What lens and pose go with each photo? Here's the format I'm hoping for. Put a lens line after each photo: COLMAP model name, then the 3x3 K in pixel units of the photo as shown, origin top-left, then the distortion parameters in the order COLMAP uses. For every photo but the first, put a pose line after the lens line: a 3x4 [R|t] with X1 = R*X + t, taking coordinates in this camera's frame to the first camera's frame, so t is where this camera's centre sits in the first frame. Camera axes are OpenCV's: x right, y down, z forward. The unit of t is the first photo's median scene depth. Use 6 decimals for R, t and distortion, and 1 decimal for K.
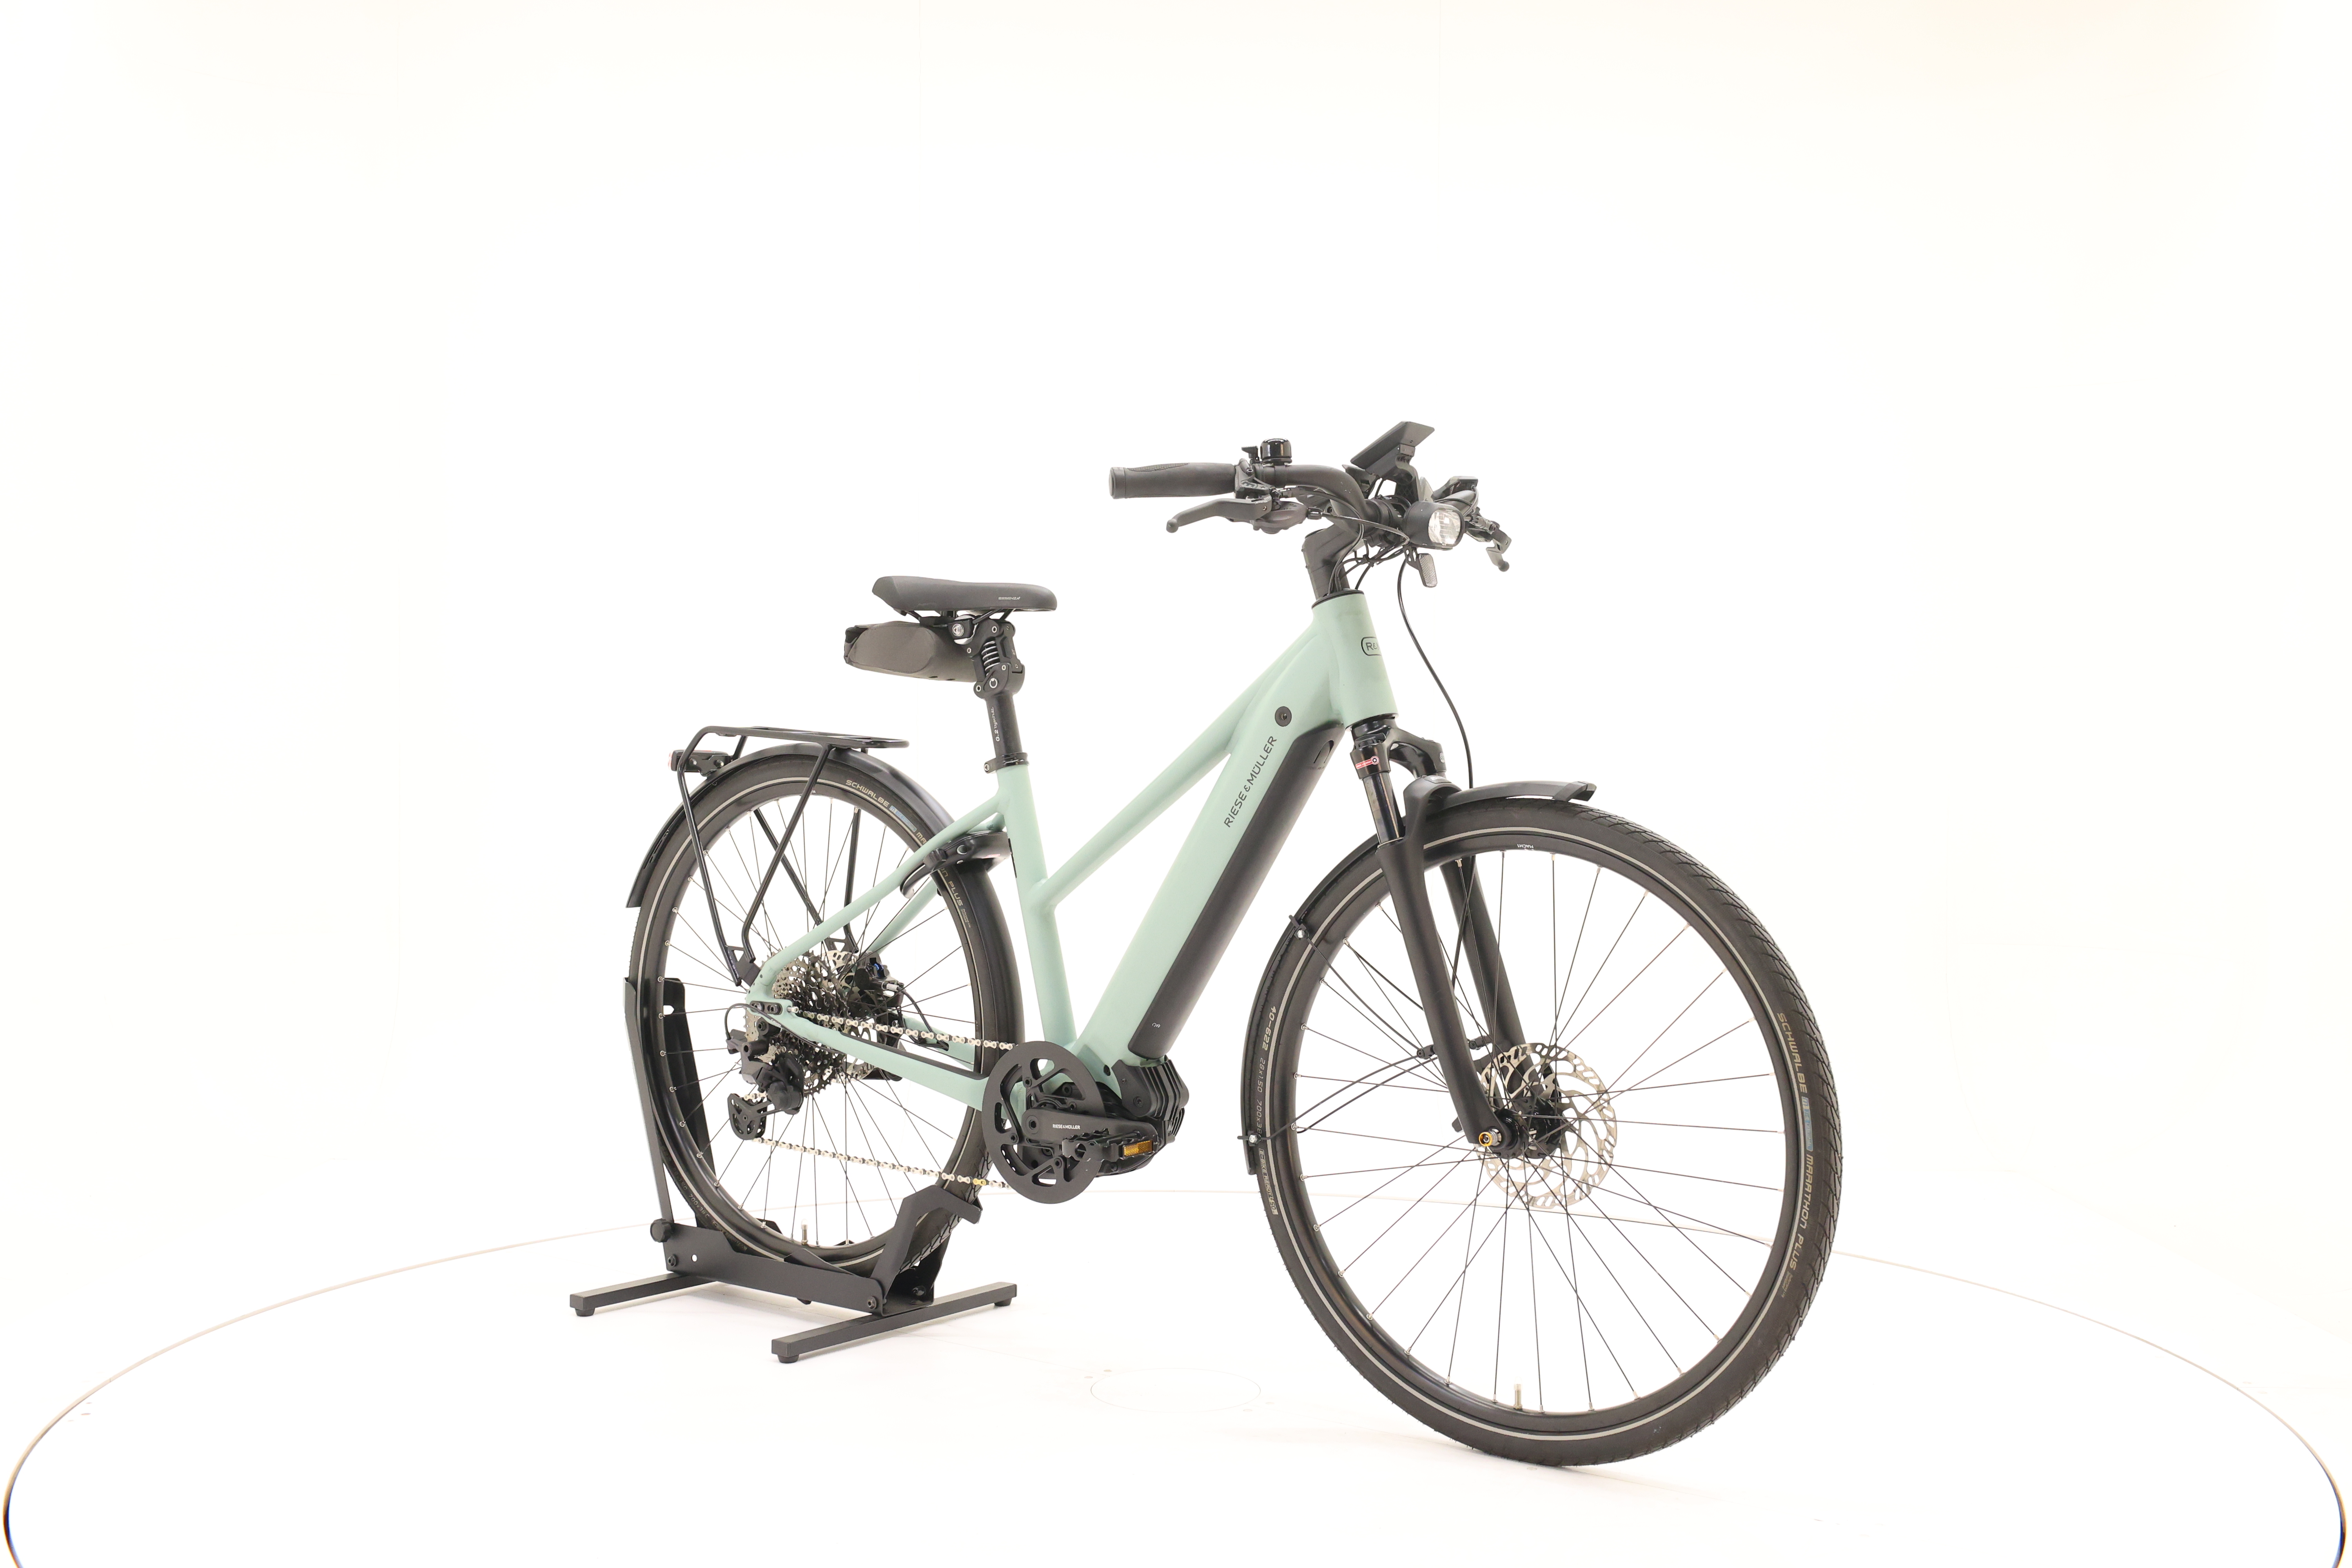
lens RADIAL K [[2526.4, 0, 1181.0], [0, 2526.4, 773.3], [0, 0, 1]] dist [-0.015867, 0.000000]
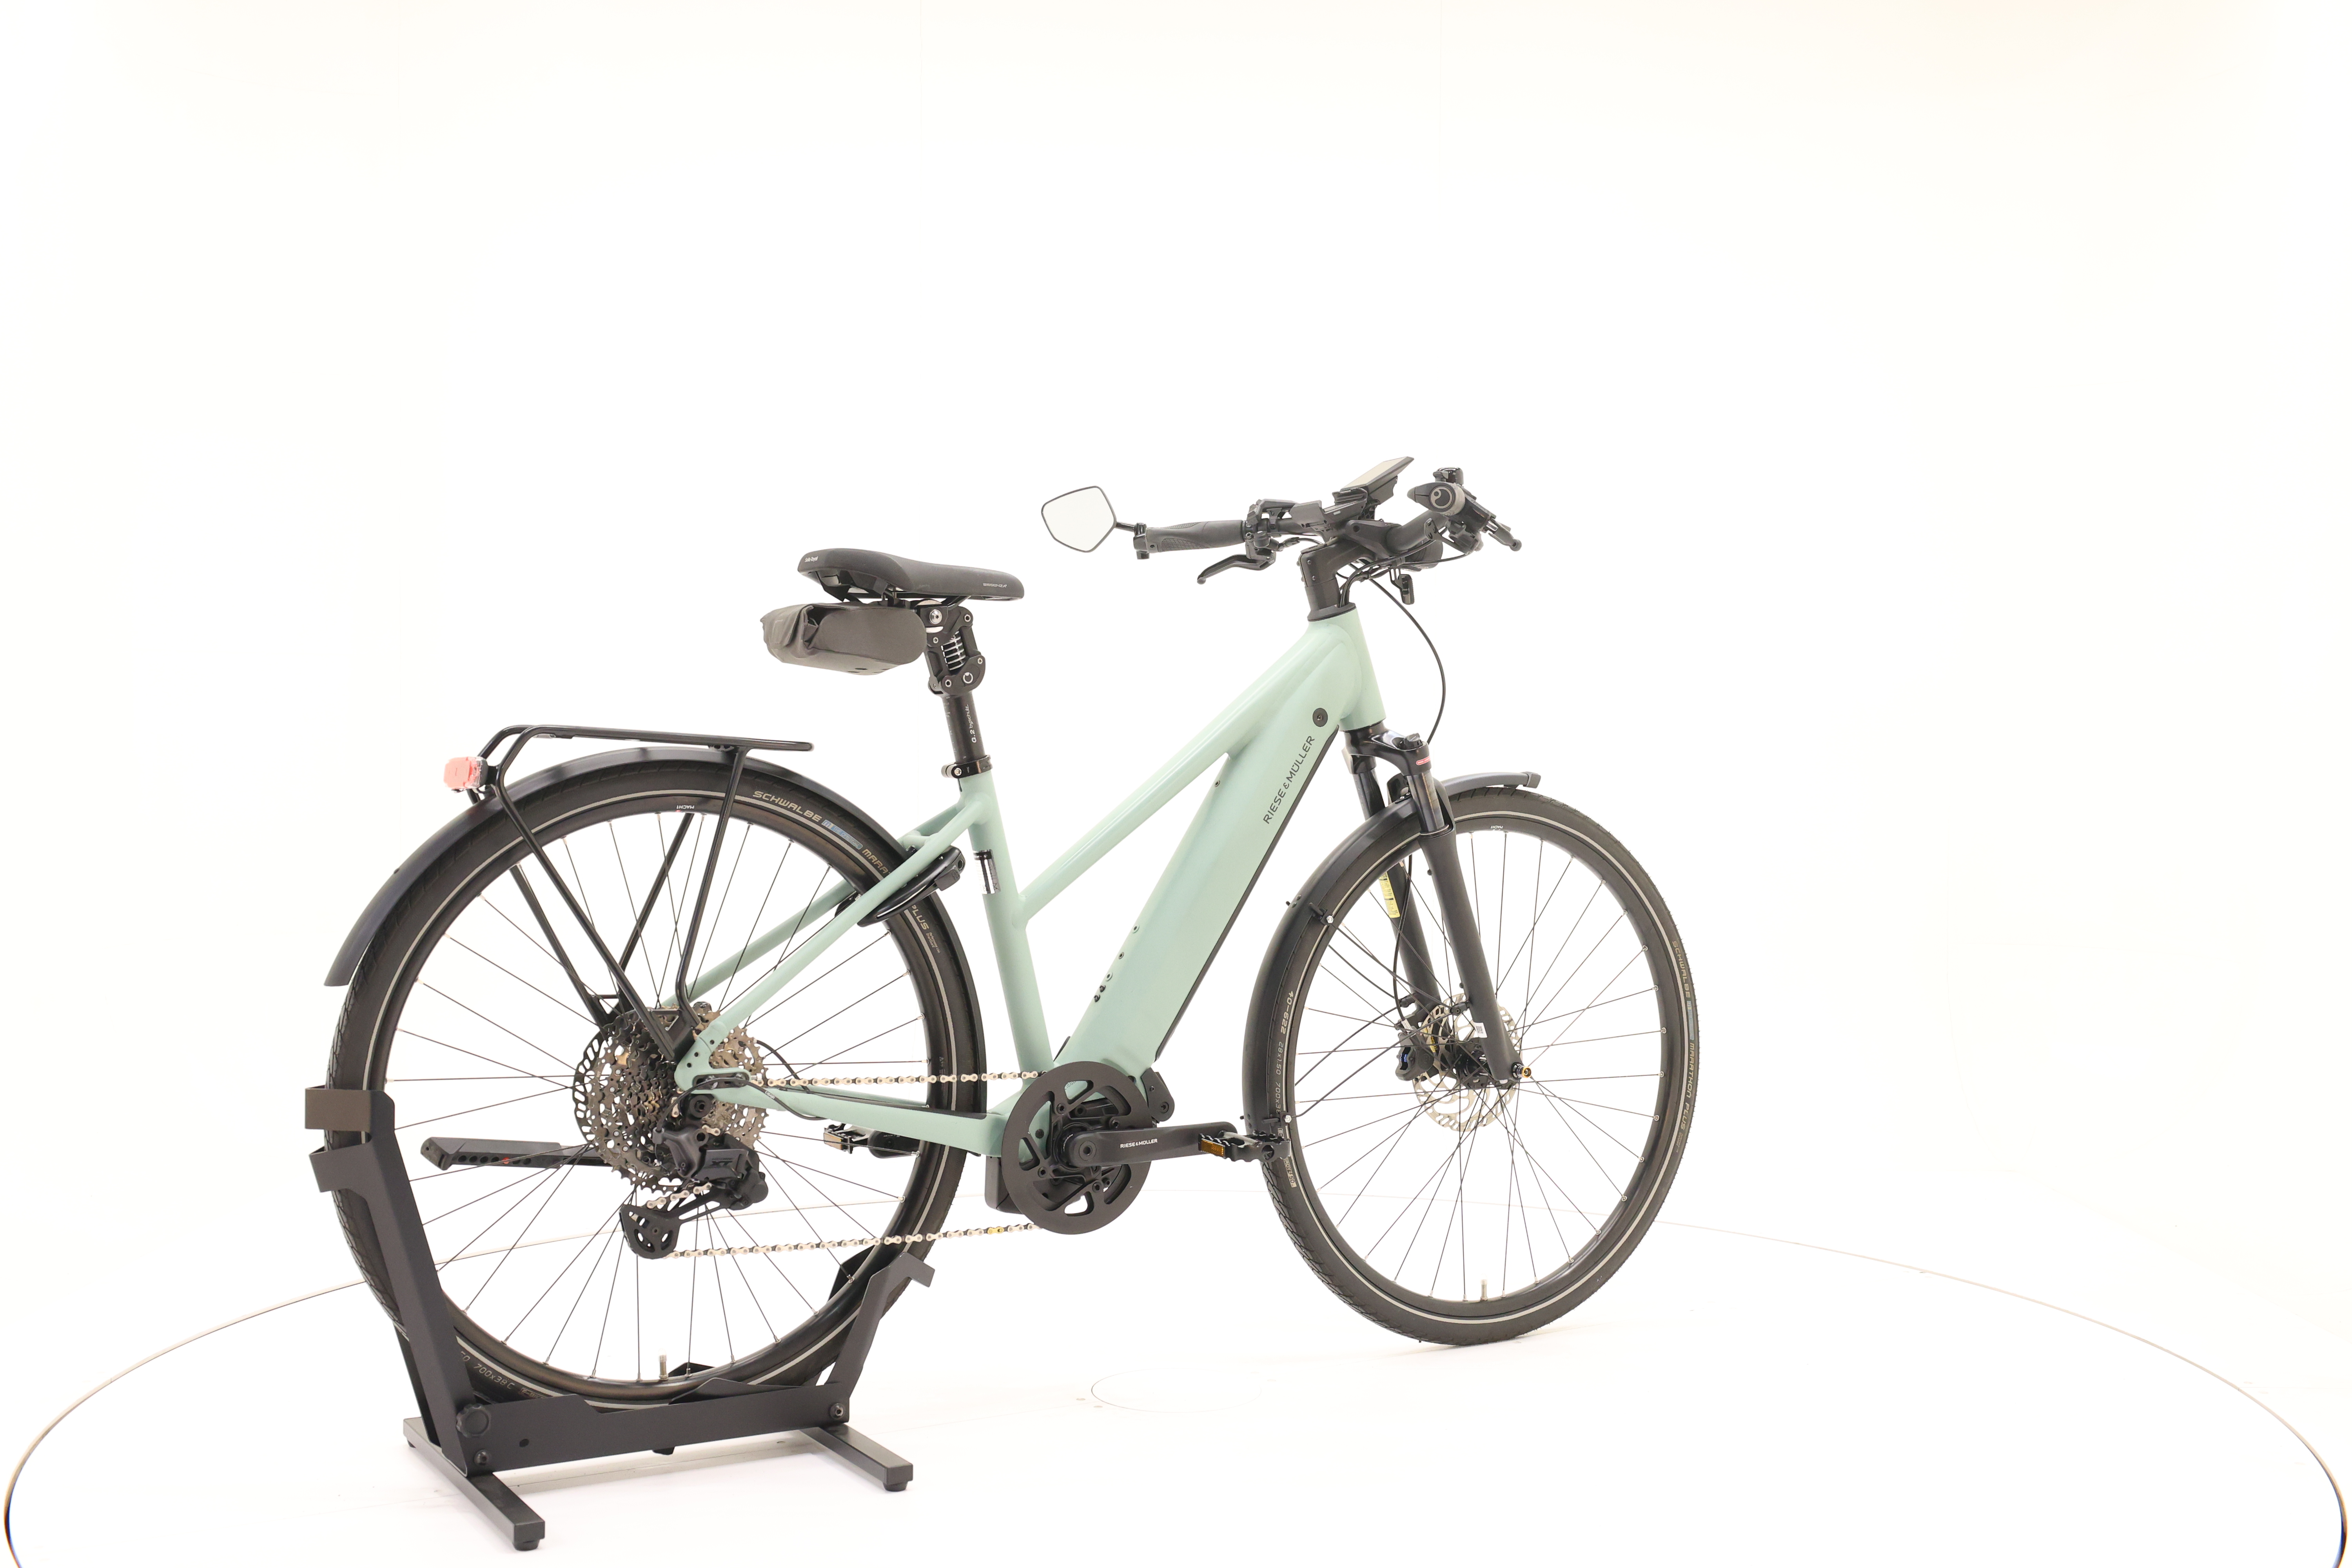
lens RADIAL K [[2526.4, 0, 1182.9], [0, 2526.4, 779.4], [0, 0, 1]] dist [-0.015867, 0.000000]
pose [[0.366785, -0.019300, 0.930106, -0.923094], [0.014930, 0.999778, 0.014858, -0.012377], [-0.930186, 0.008437, 0.366992, 0.625691]]
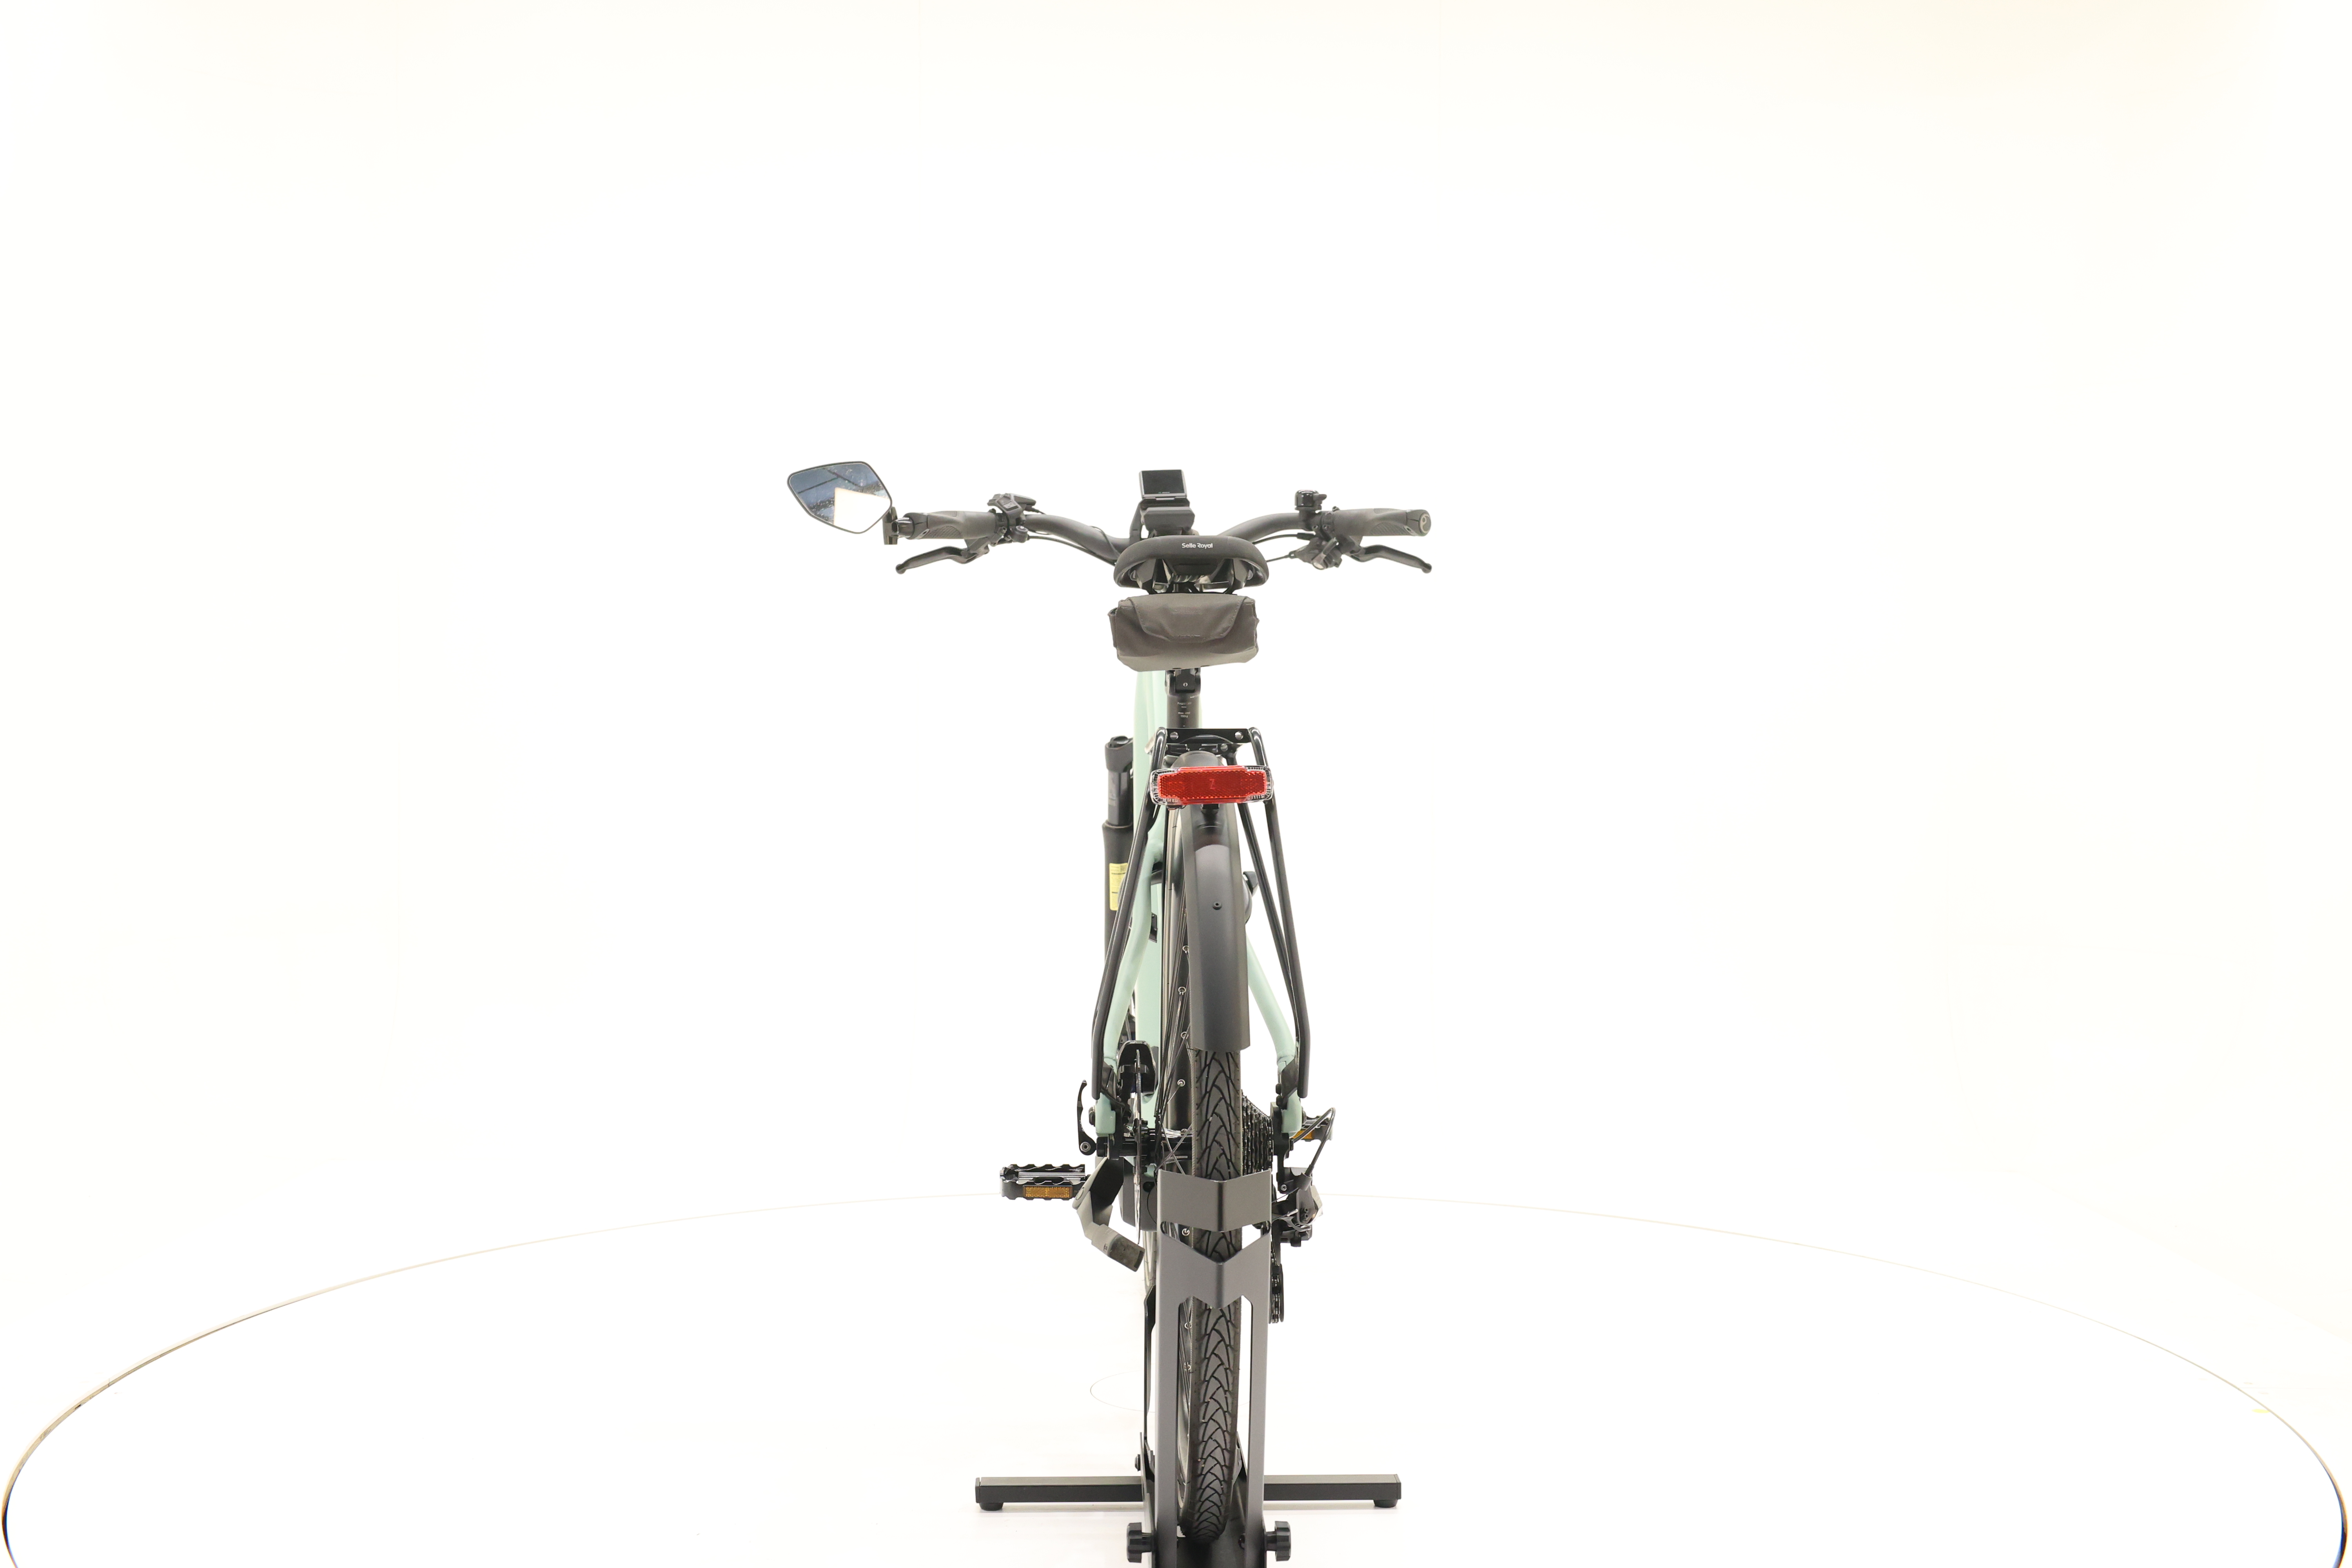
lens RADIAL K [[2526.4, 0, 1169.9], [0, 2526.4, 791.0], [0, 0, 1]] dist [-0.015867, 0.000000]
pose [[-0.637158, -0.023852, 0.770364, -0.762671], [0.008815, 0.999230, 0.038229, -0.031128], [-0.770683, 0.031149, -0.636457, 1.624398]]
